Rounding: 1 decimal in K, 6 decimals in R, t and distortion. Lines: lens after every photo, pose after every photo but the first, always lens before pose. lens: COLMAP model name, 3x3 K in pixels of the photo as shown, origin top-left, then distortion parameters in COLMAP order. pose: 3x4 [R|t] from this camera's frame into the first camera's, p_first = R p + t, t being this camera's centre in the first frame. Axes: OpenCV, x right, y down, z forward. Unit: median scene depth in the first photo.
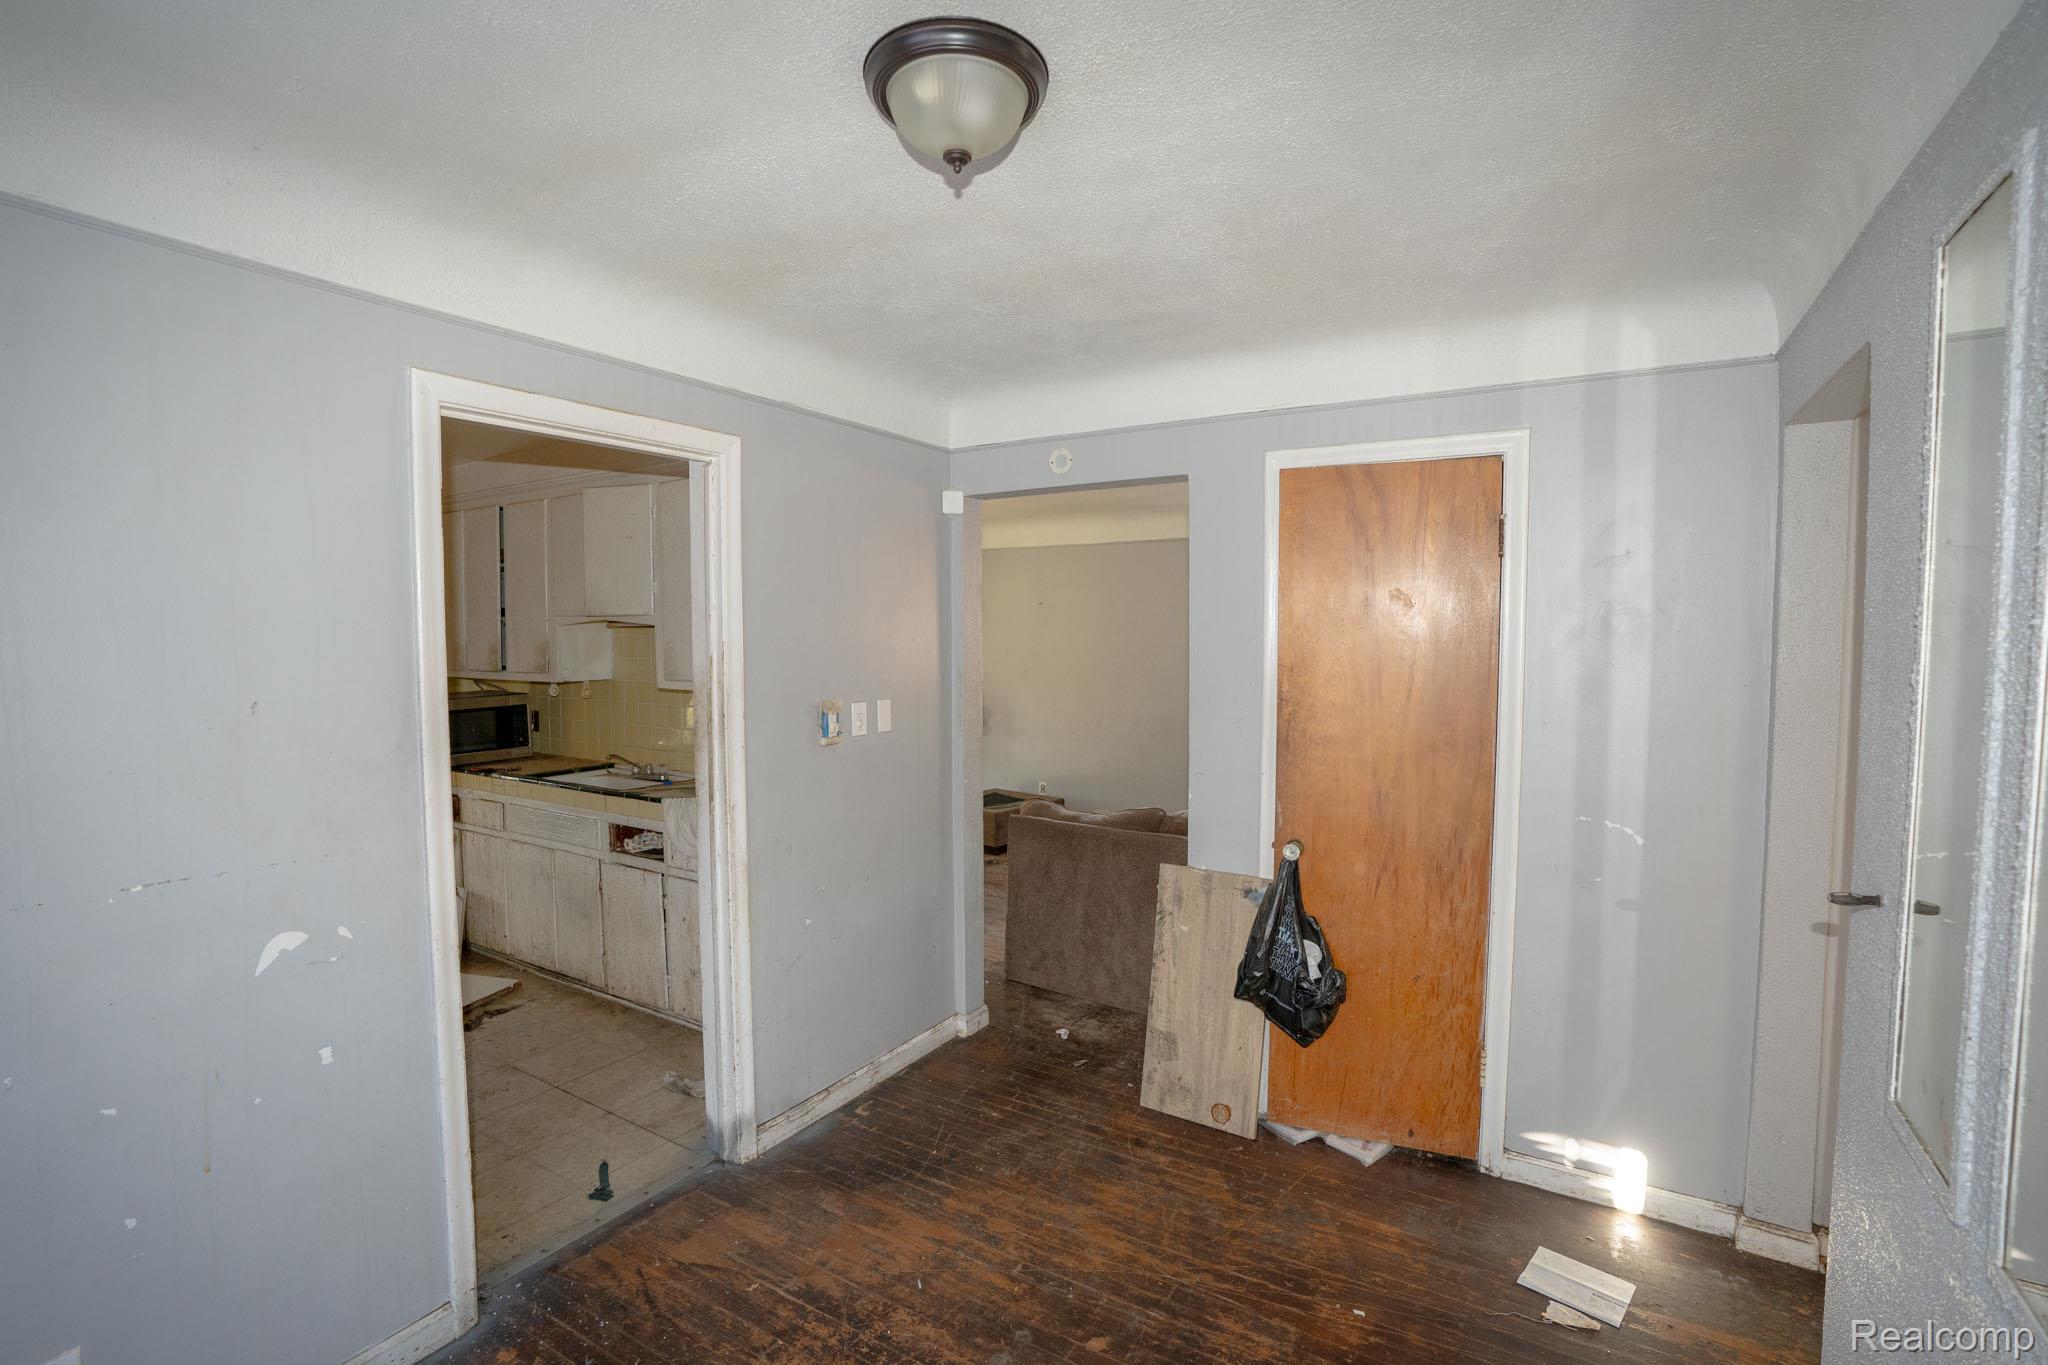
lens RADIAL K [[953.6, 0, 1016.9], [0, 953.6, 685.0], [0, 0, 1]] dist [-0.043237, -0.000276]
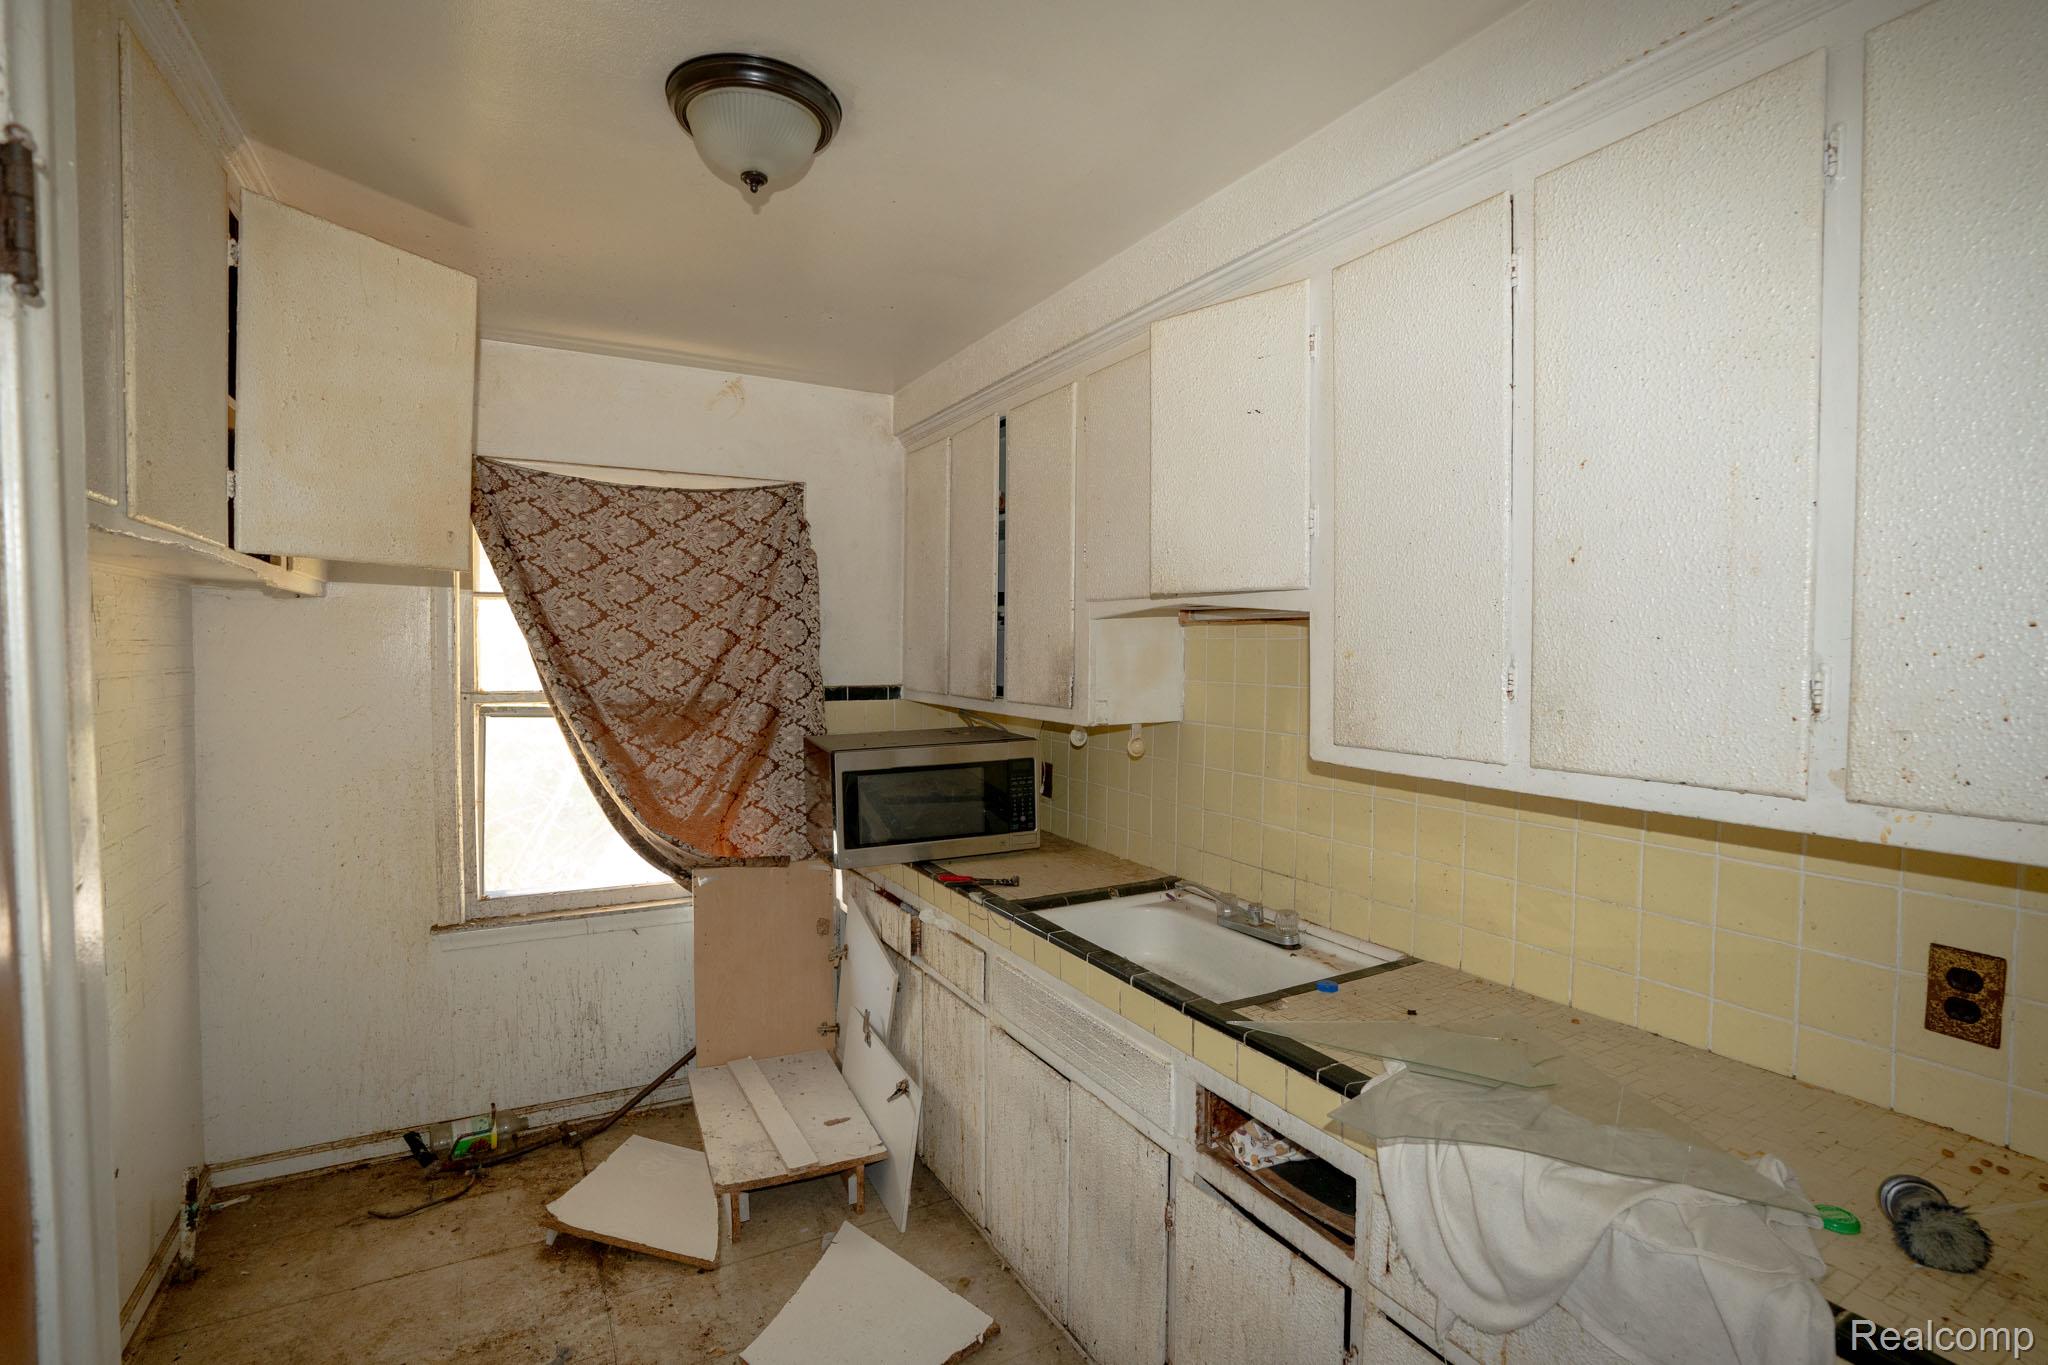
lens RADIAL K [[953.6, 0, 1019.1], [0, 953.6, 679.9], [0, 0, 1]] dist [-0.043237, -0.000276]
pose [[0.874986, 0.019389, -0.483760, -0.252182], [-0.030409, 0.999426, -0.014945, -0.018854], [0.483193, 0.027787, 0.875073, 0.494655]]
